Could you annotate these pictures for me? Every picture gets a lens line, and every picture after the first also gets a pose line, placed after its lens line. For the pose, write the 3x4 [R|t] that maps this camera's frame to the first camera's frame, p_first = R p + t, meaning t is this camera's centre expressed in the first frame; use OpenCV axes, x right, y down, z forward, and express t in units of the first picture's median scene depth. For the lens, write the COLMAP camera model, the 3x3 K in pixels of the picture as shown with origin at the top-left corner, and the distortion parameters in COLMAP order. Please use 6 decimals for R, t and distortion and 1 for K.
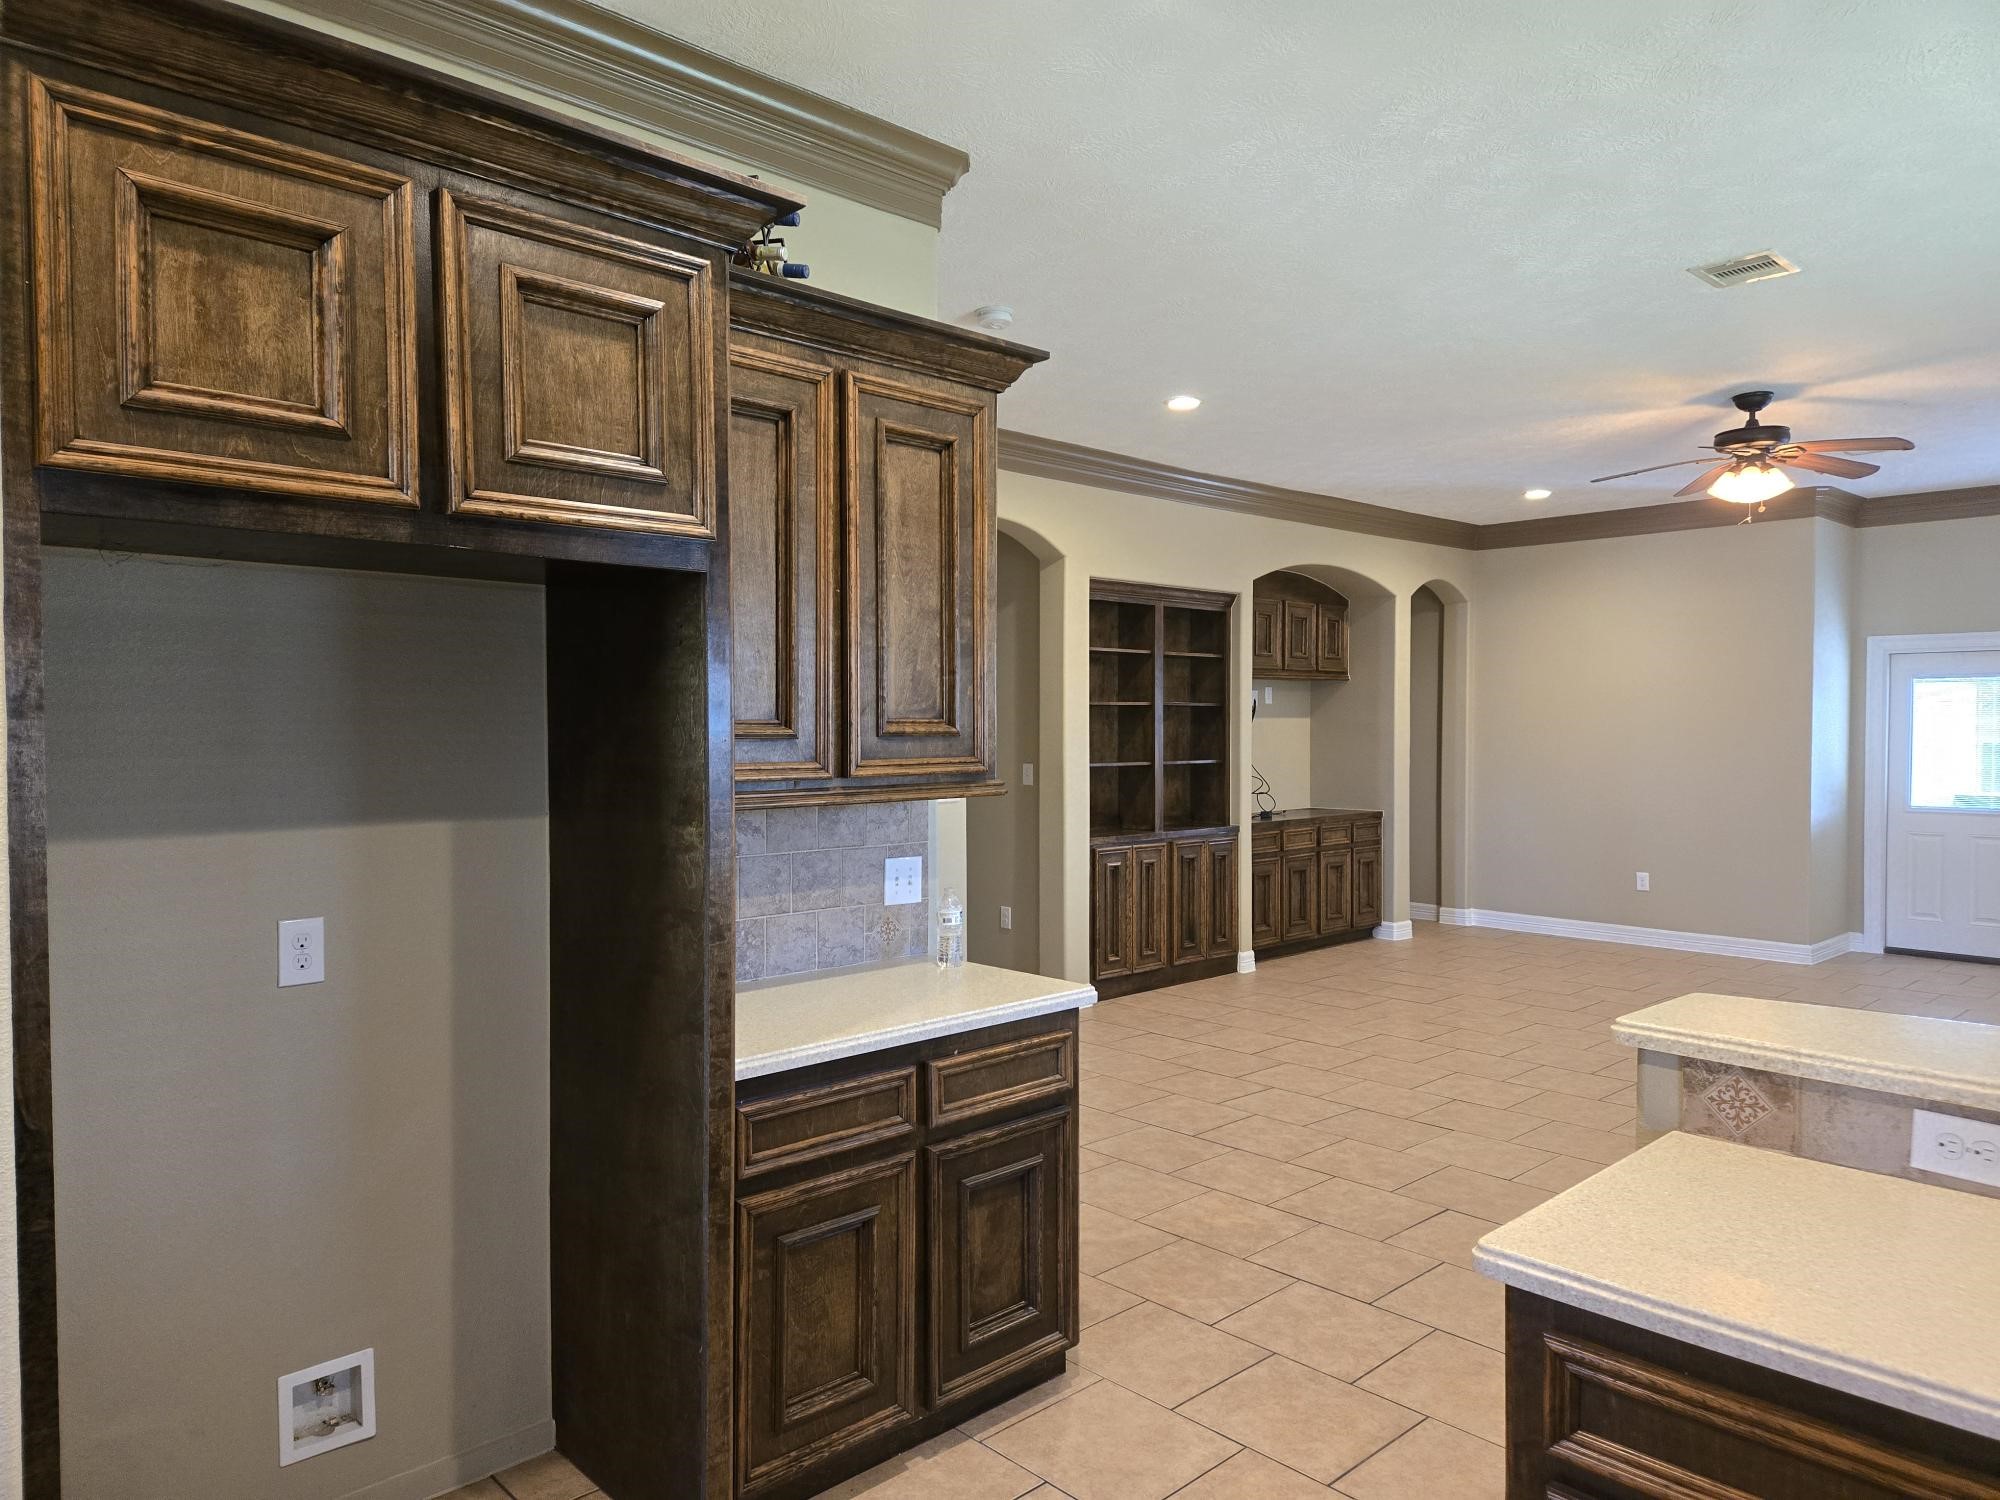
lens RADIAL K [[1330.8, 0, 983.7], [0, 1330.8, 745.5], [0, 0, 1]] dist [0.071003, -0.058474]
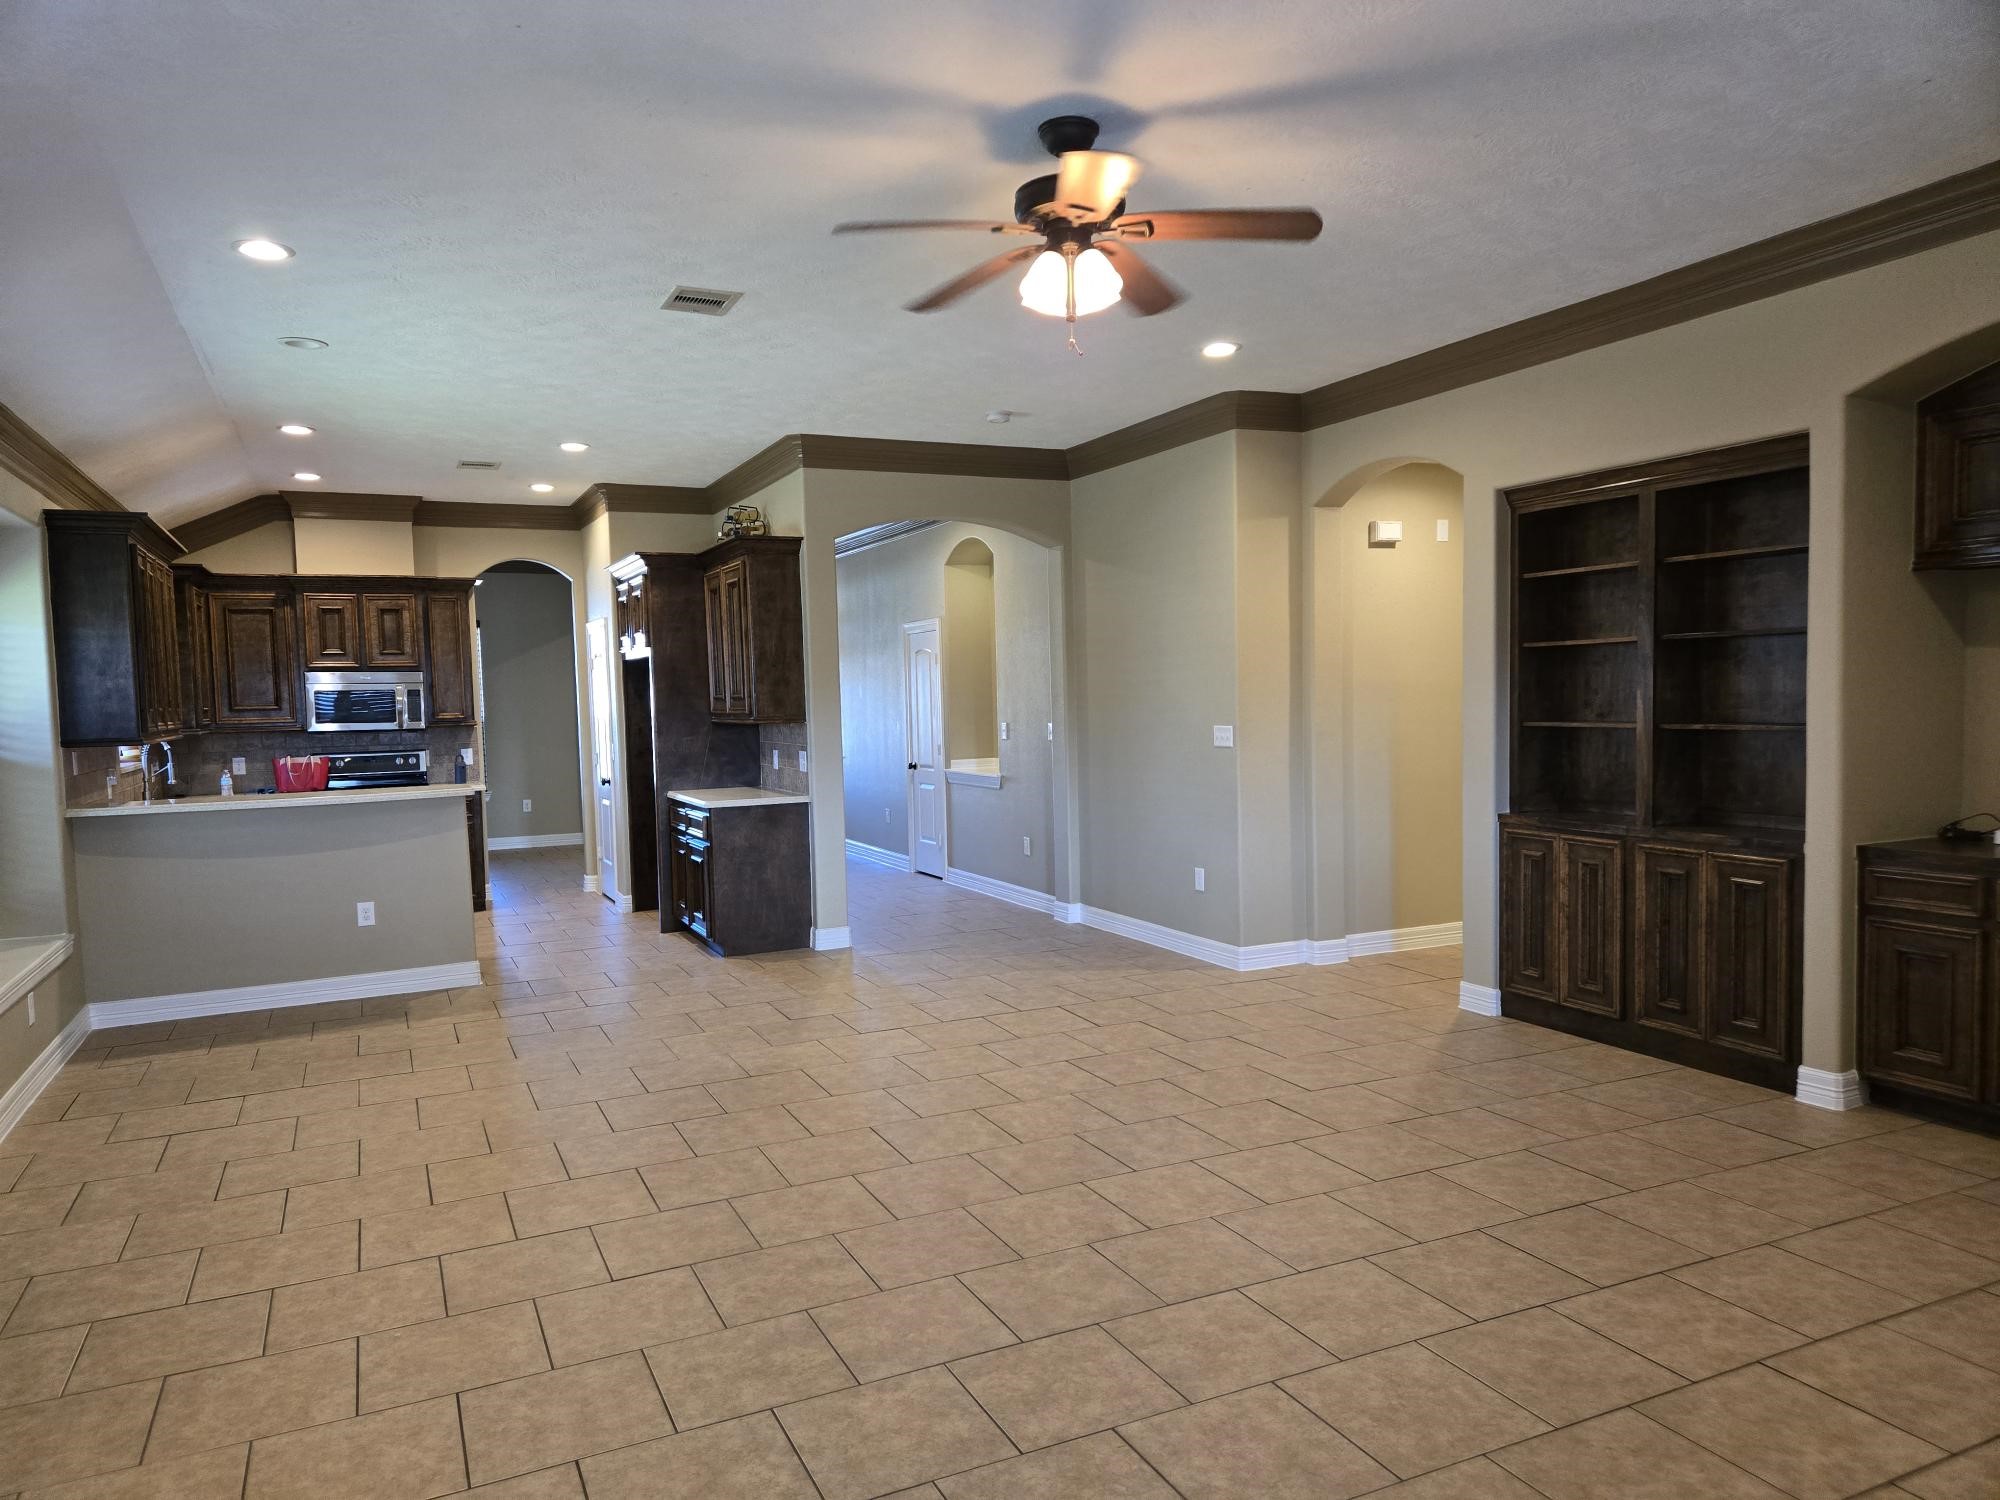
lens RADIAL K [[1330.8, 0, 986.1], [0, 1330.8, 765.9], [0, 0, 1]] dist [0.071003, -0.058474]
pose [[-0.310838, 0.064315, -0.948284, 1.150666], [0.010635, 0.997881, 0.064193, -0.018968], [0.950404, 0.009869, -0.310863, 1.154976]]
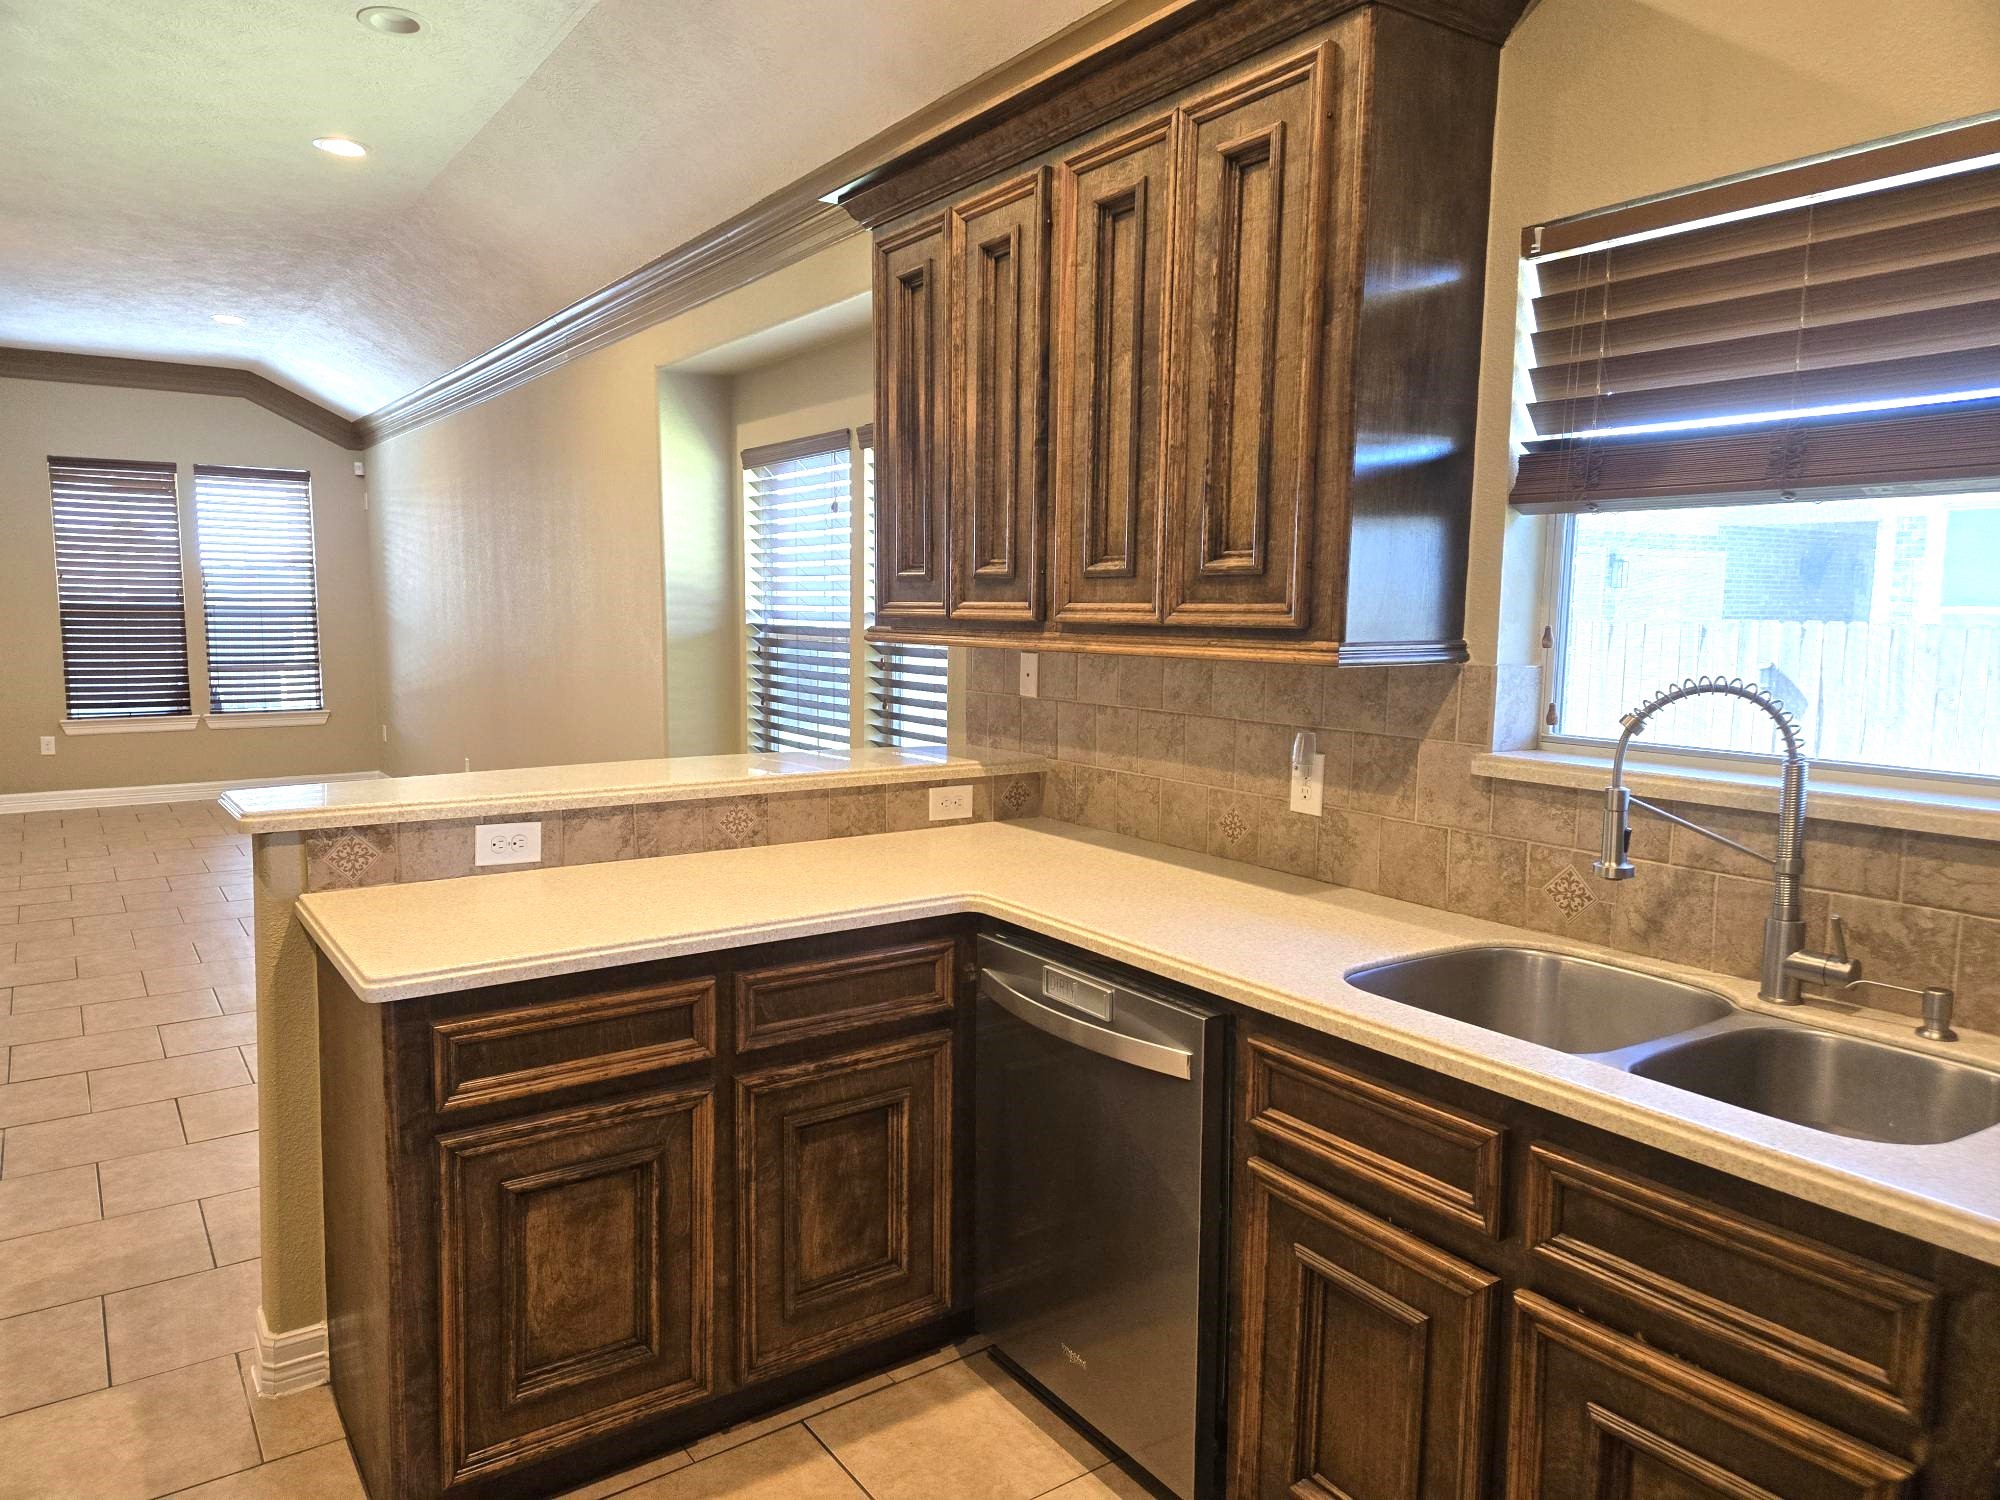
lens RADIAL K [[1330.8, 0, 986.4], [0, 1330.8, 757.8], [0, 0, 1]] dist [0.071003, -0.058474]
pose [[0.148862, -0.113560, 0.982316, -0.183628], [0.009369, 0.993501, 0.113434, 0.012278], [-0.988814, -0.007682, 0.148959, 0.076915]]
